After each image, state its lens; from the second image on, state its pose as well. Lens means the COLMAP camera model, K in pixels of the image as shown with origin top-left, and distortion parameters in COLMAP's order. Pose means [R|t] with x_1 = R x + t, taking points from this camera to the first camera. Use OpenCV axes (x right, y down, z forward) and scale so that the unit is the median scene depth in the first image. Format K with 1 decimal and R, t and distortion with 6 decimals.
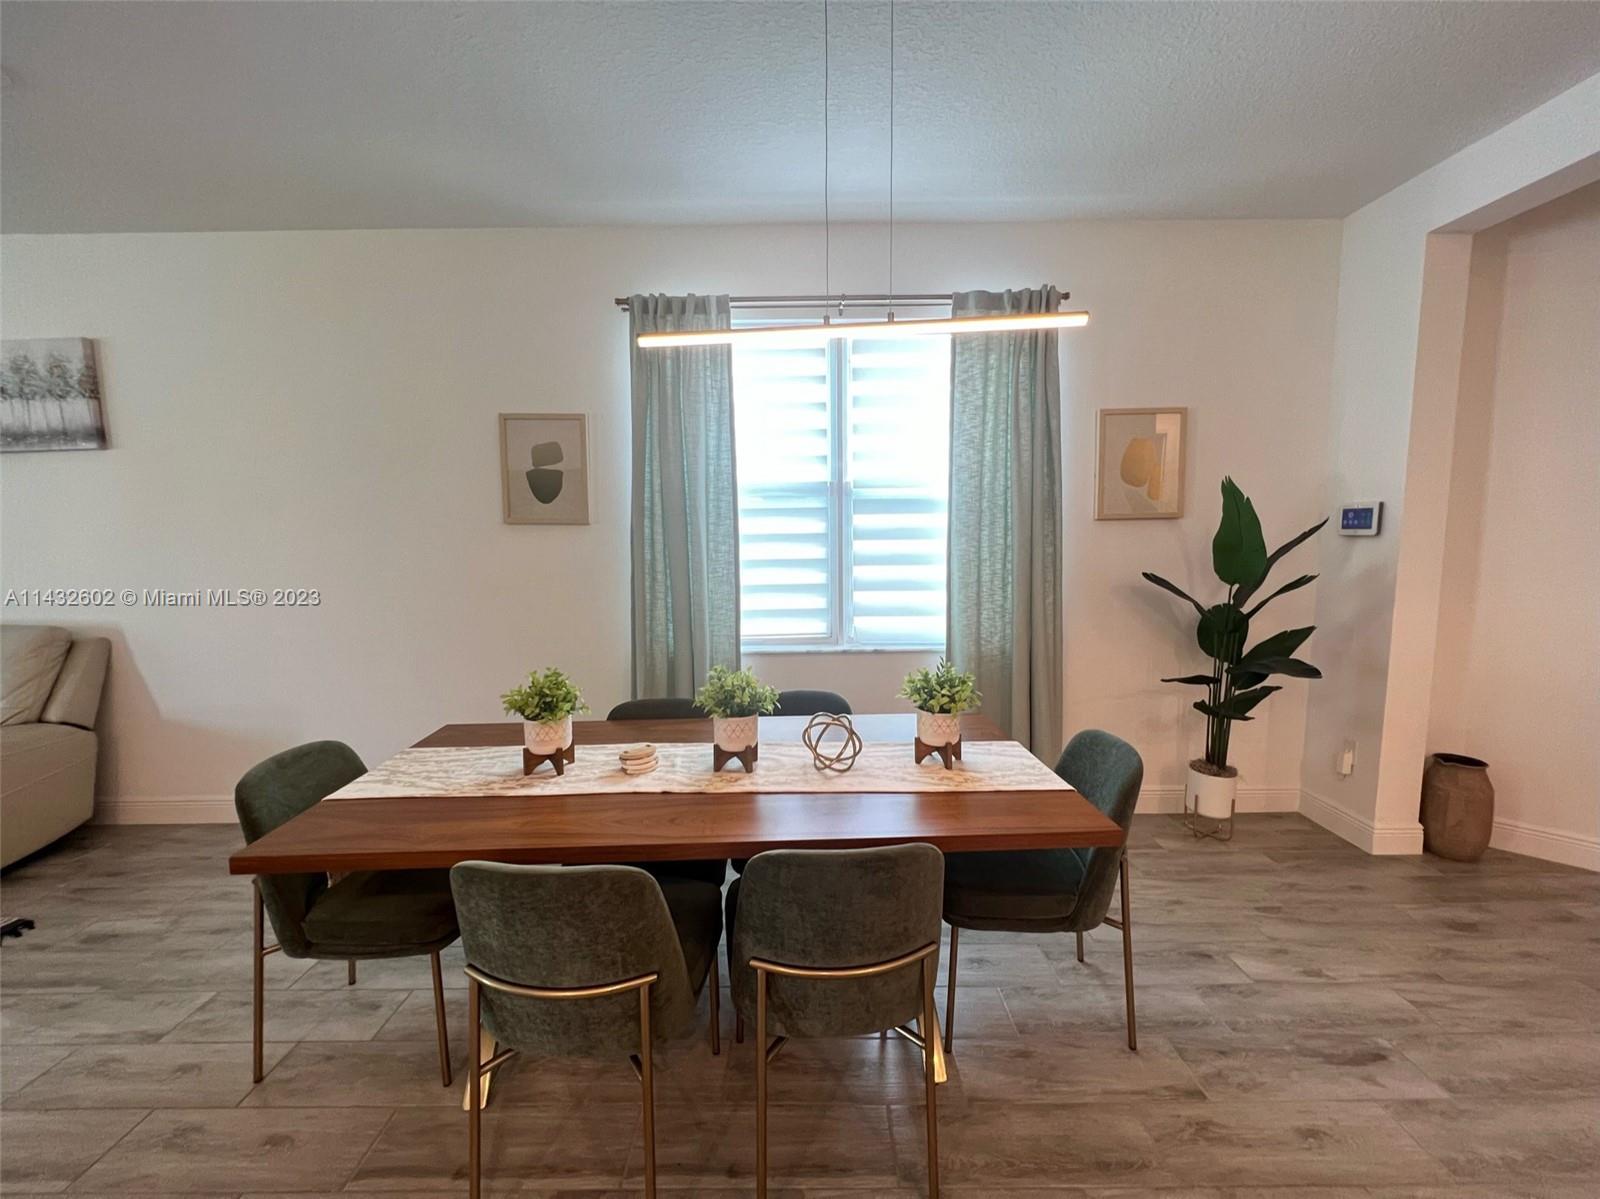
lens RADIAL K [[640.2, 0, 801.9], [0, 640.2, 600.1], [0, 0, 1]] dist [-0.001712, 0.000051]
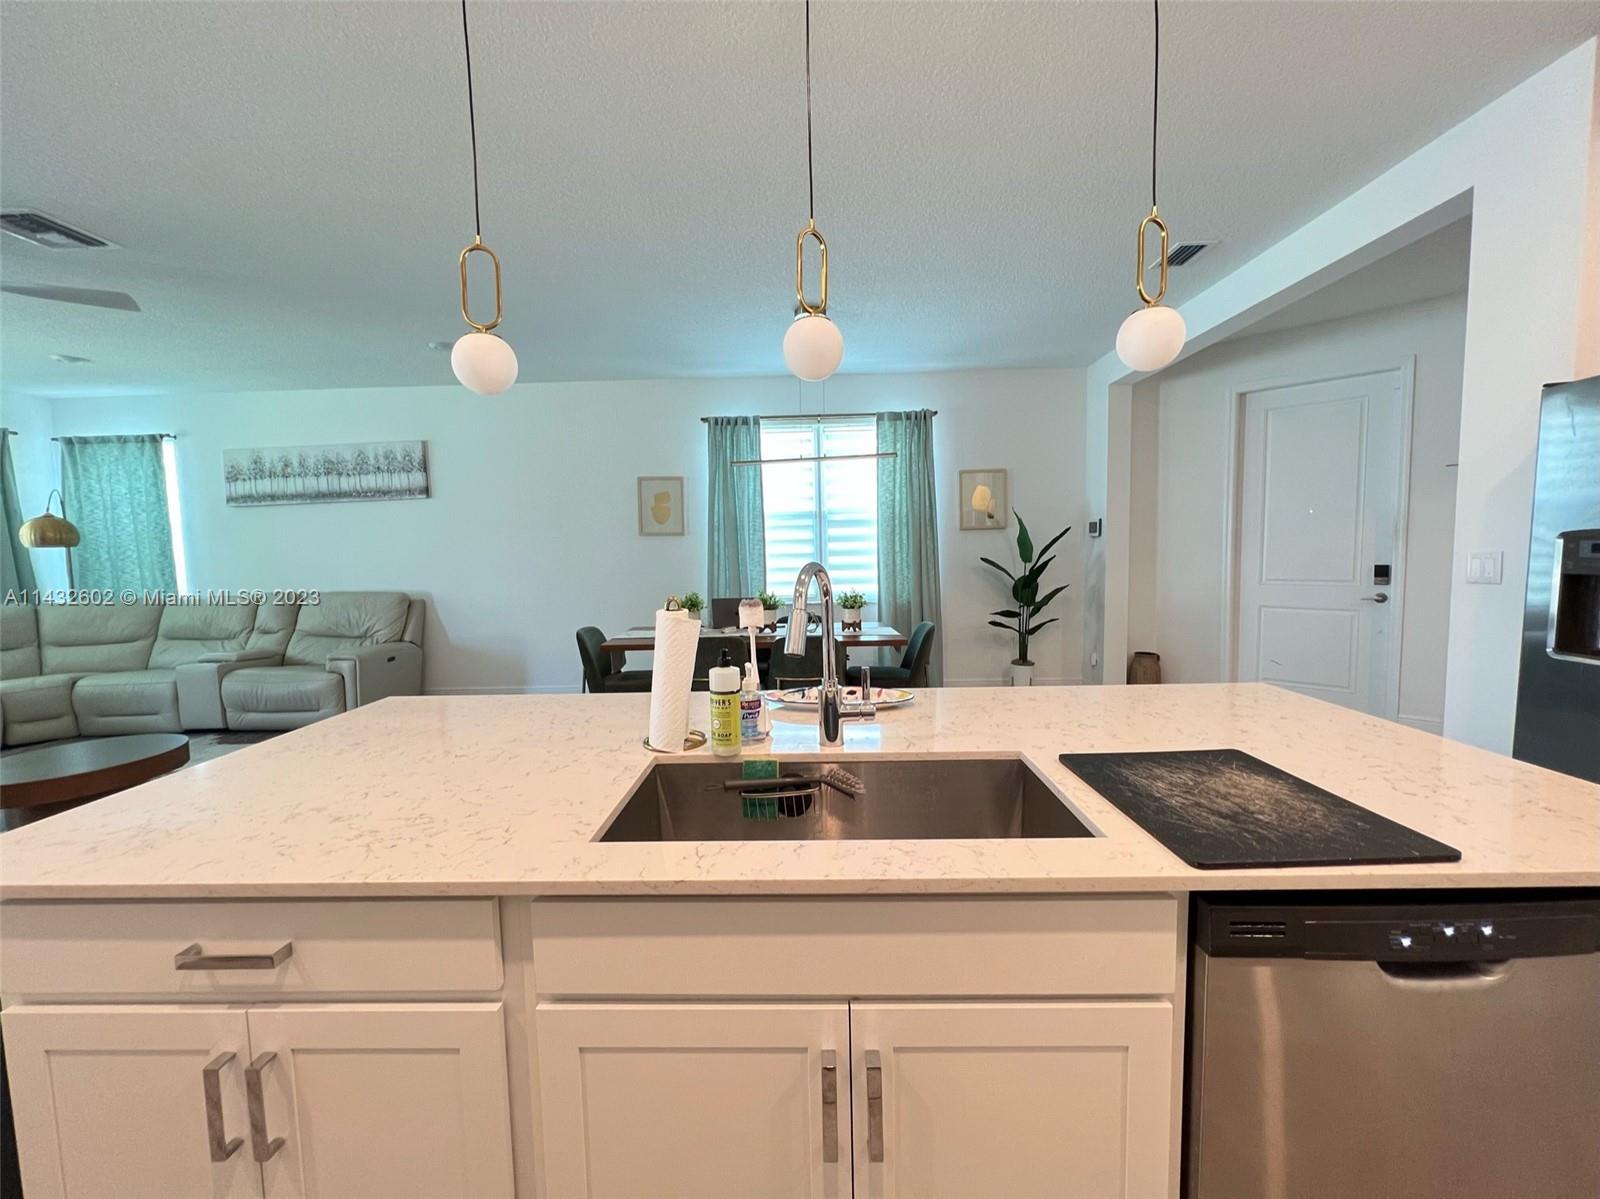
lens RADIAL K [[640.2, 0, 798.8], [0, 640.2, 597.2], [0, 0, 1]] dist [-0.001712, 0.000051]
pose [[0.999575, -0.008310, -0.027942, 0.050258], [0.007687, 0.999721, -0.022333, 0.108086], [0.028120, 0.022109, 0.999360, -0.864056]]
